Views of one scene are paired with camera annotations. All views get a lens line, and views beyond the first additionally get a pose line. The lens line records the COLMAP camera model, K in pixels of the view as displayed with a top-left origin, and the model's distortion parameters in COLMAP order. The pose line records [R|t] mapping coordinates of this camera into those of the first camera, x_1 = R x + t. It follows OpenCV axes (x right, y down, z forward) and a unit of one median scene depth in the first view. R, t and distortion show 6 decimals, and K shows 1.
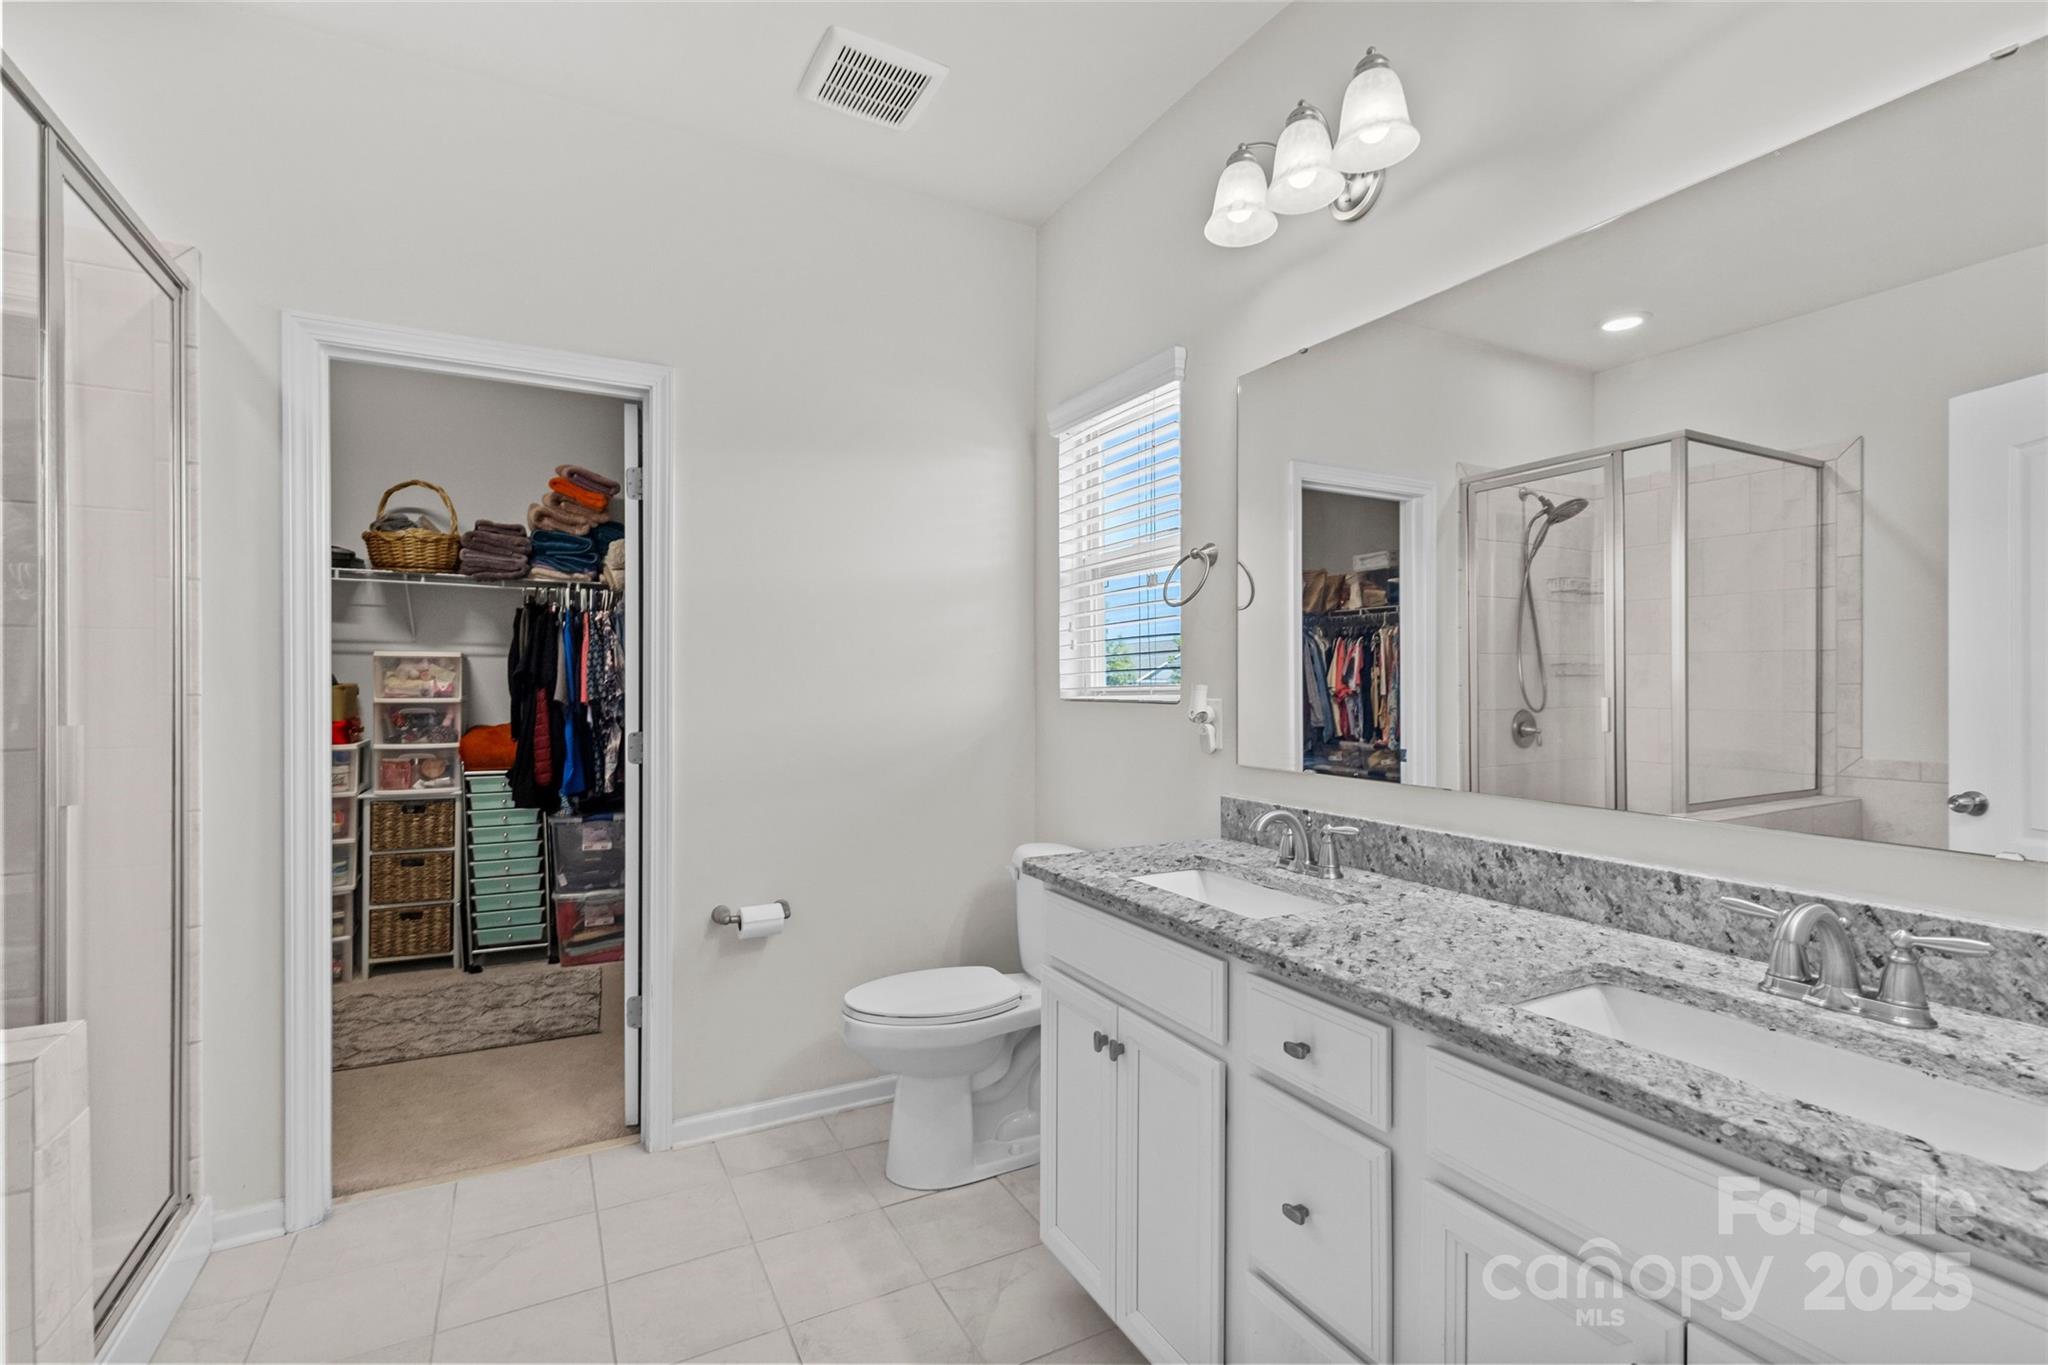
lens RADIAL K [[917.8, 0, 1017.2], [0, 917.8, 676.1], [0, 0, 1]] dist [0.004402, -0.000059]
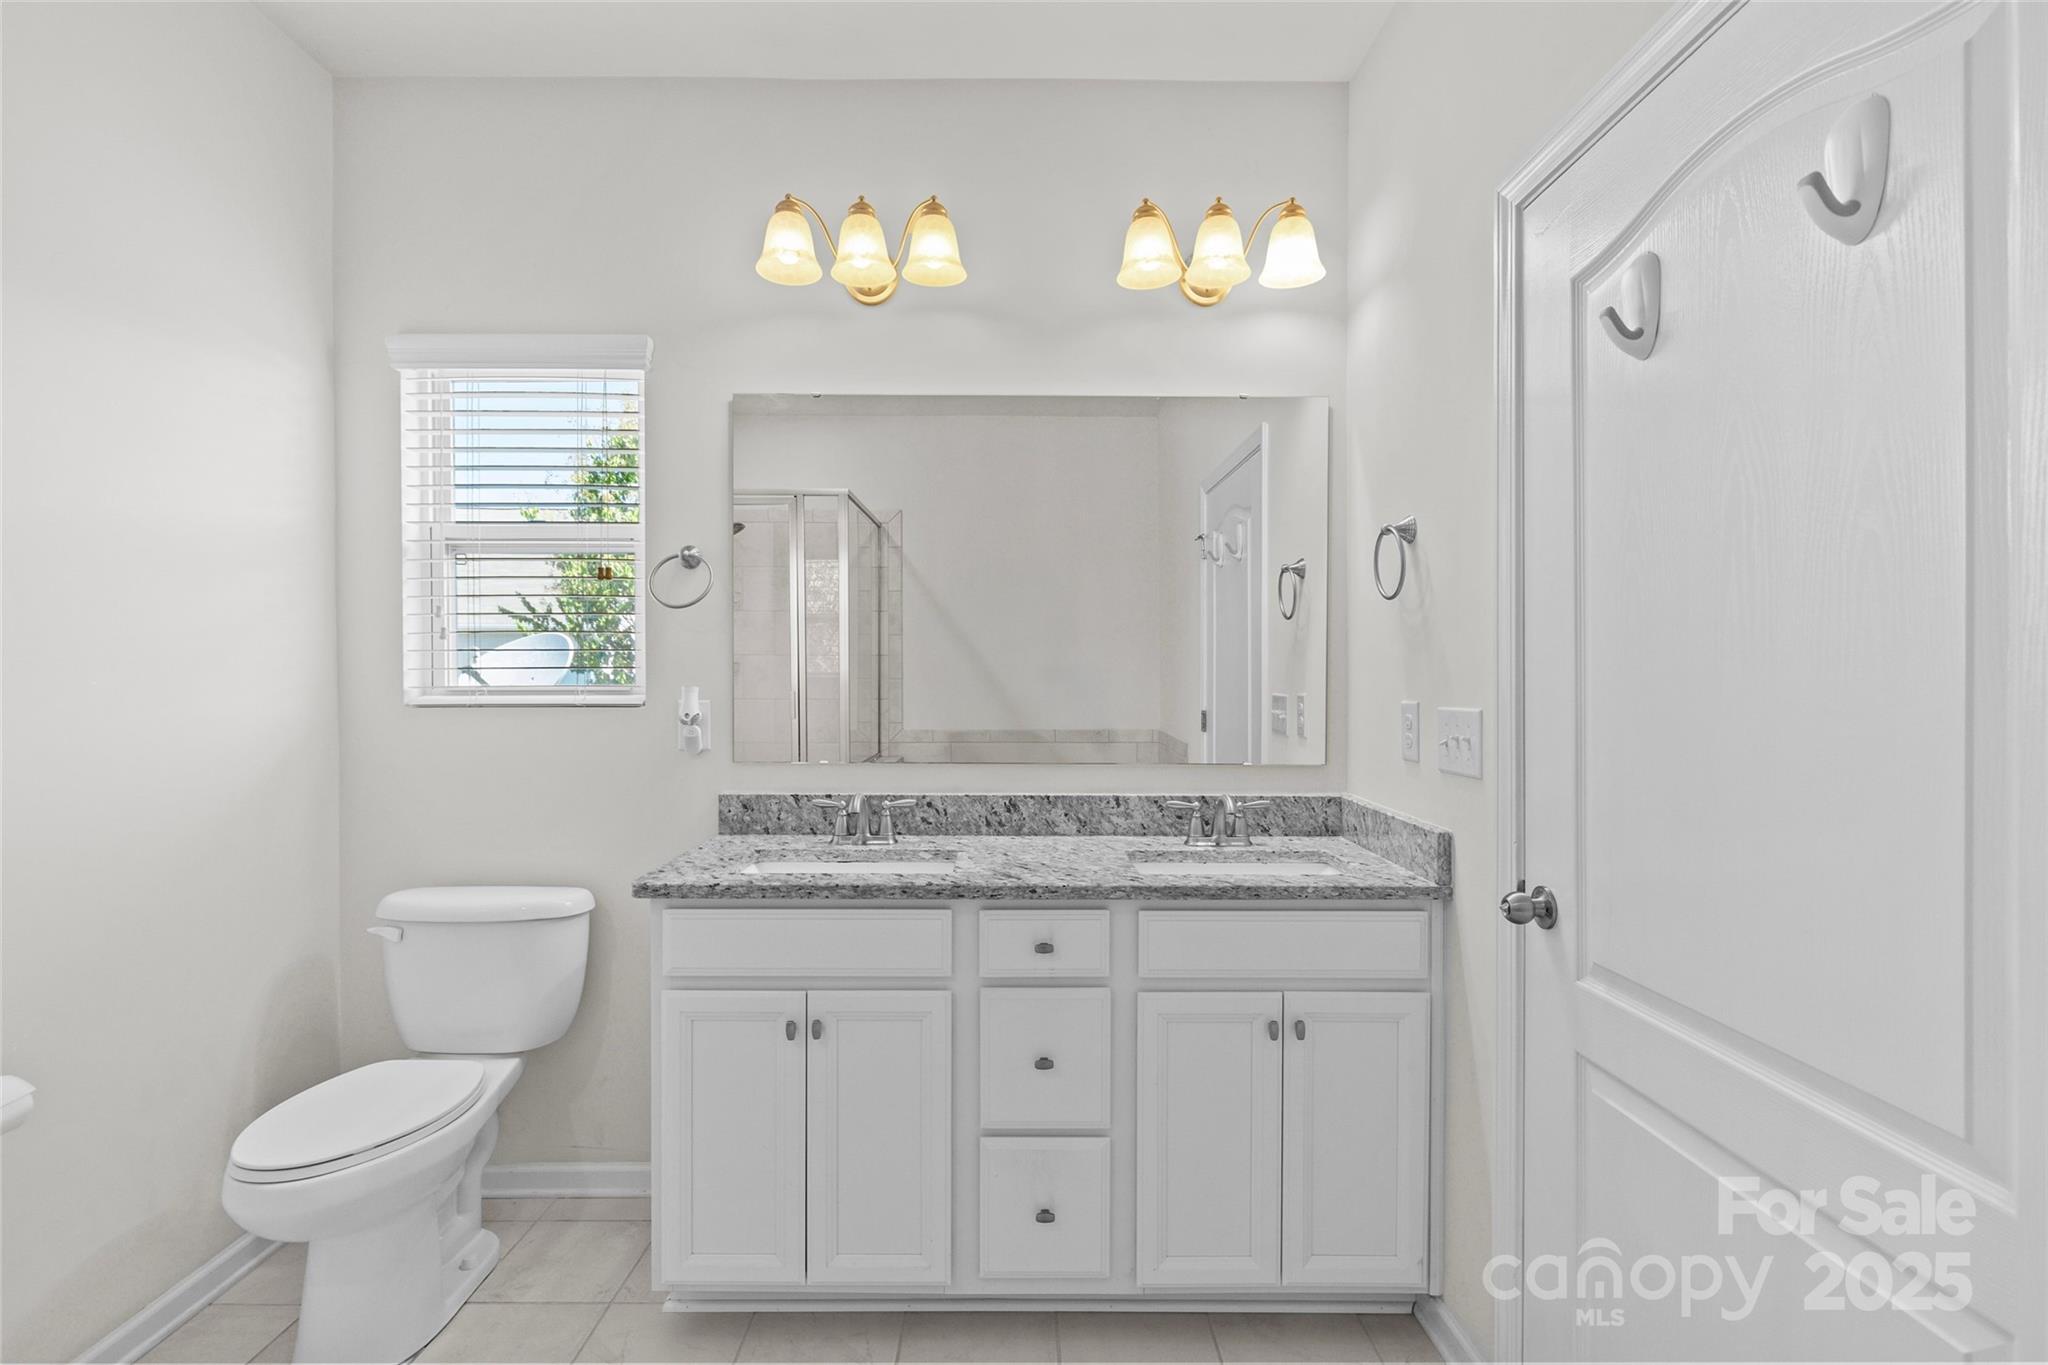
lens RADIAL K [[962.5, 0, 1015.8], [0, 962.5, 668.9], [0, 0, 1]] dist [0.000884, 0.000044]
pose [[0.468185, 0.003535, 0.883623, -0.775284], [-0.006192, 0.999981, -0.000720, -0.015977], [-0.883609, -0.005134, 0.468198, 0.263091]]
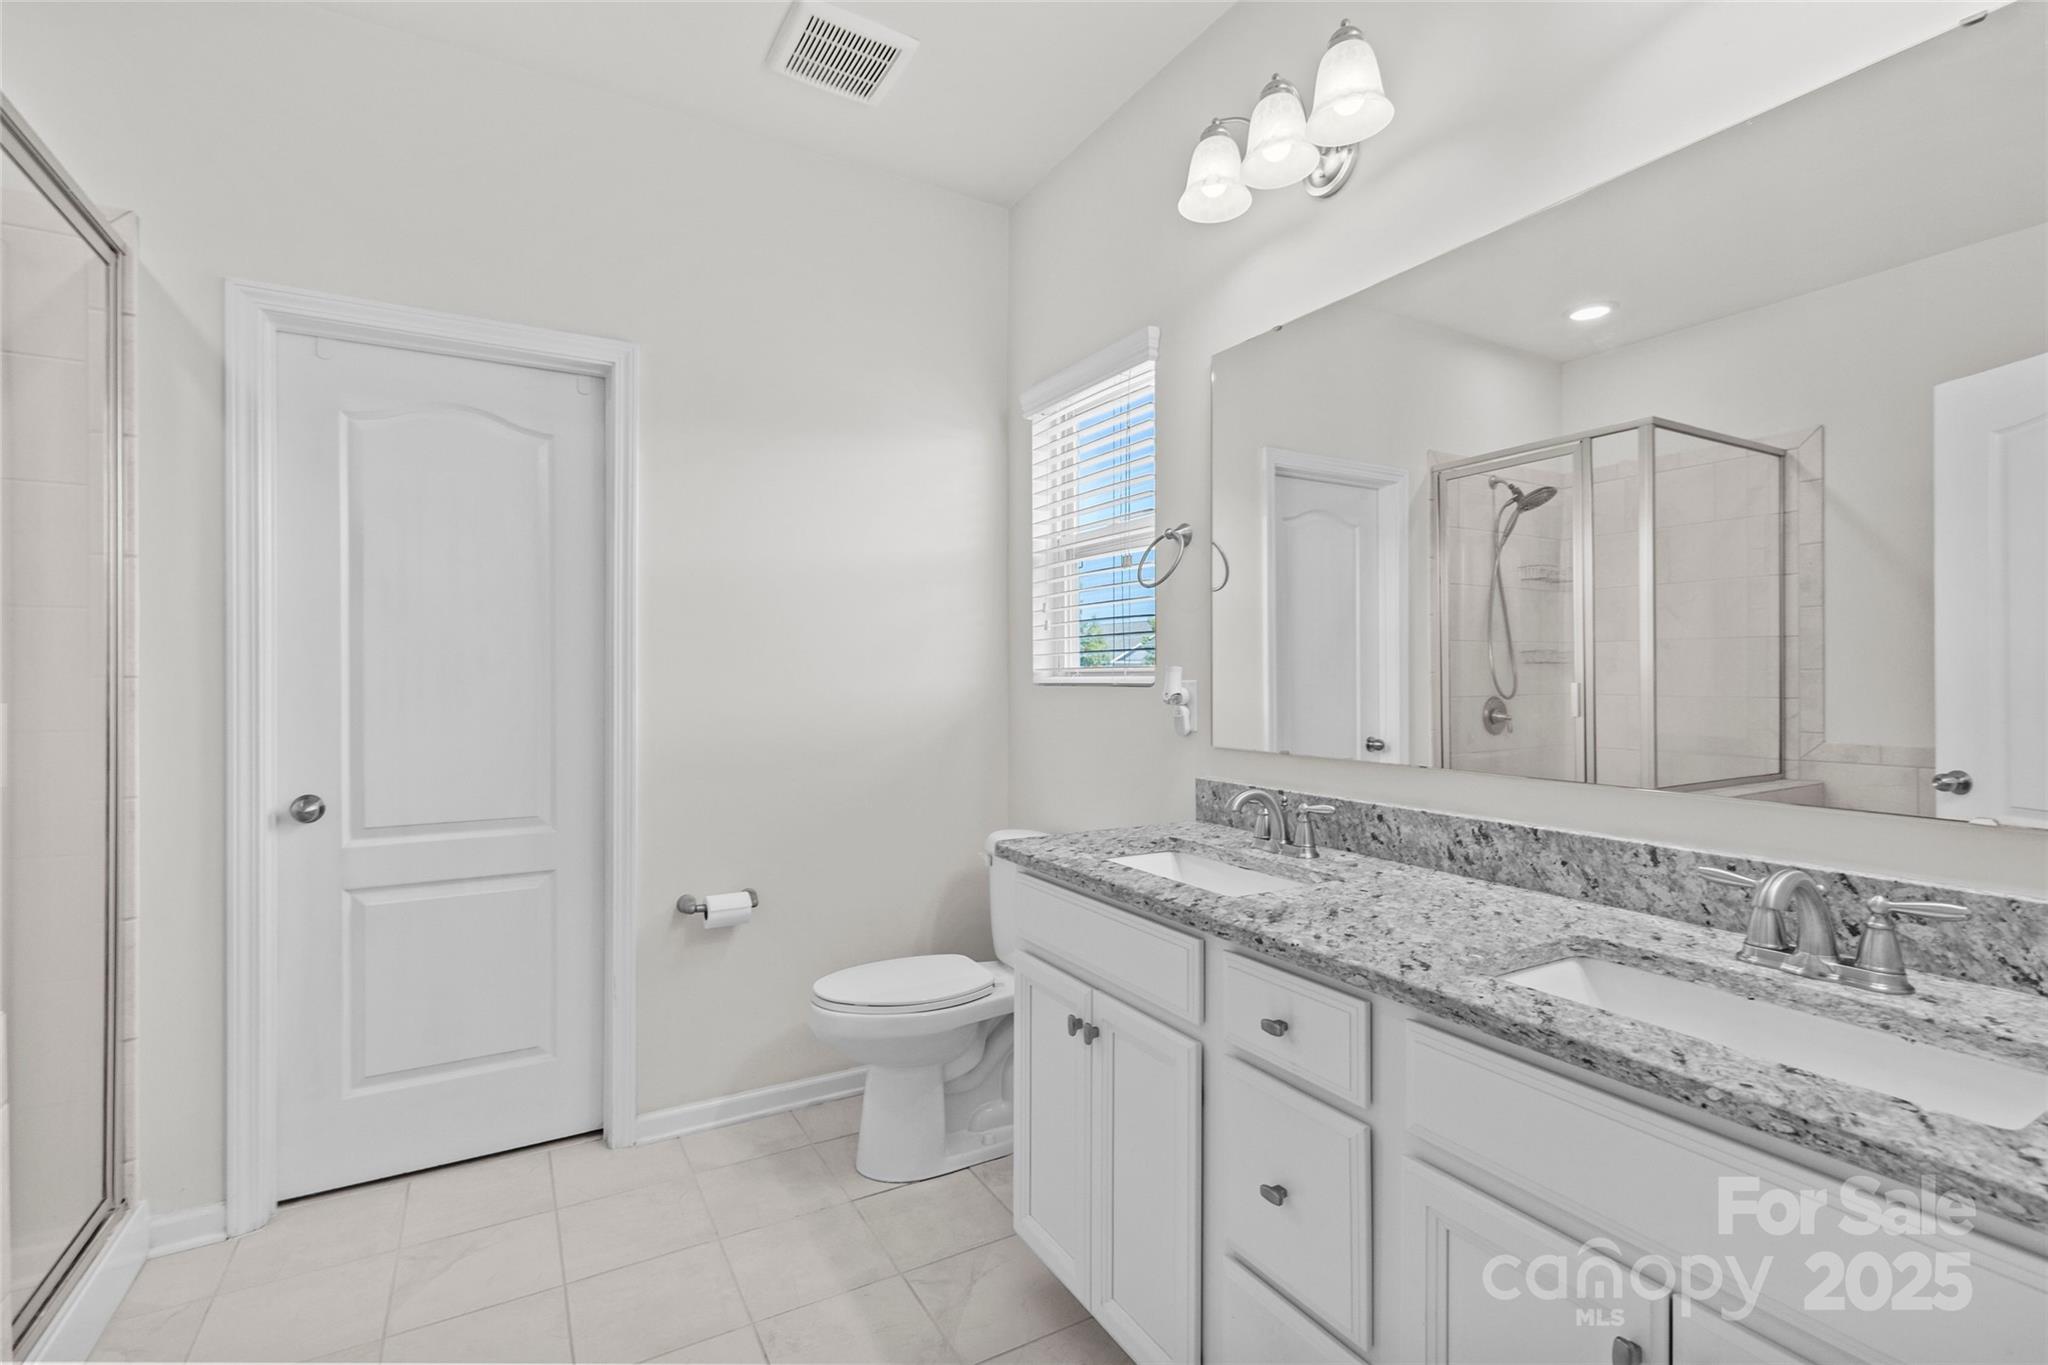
lens RADIAL K [[920.4, 0, 1016.1], [0, 920.4, 667.7], [0, 0, 1]] dist [0.004511, -0.000126]
pose [[0.999631, -0.001169, 0.027120, 0.001920], [0.001262, 0.999993, -0.003397, 0.019821], [-0.027116, 0.003430, 0.999626, 0.017669]]
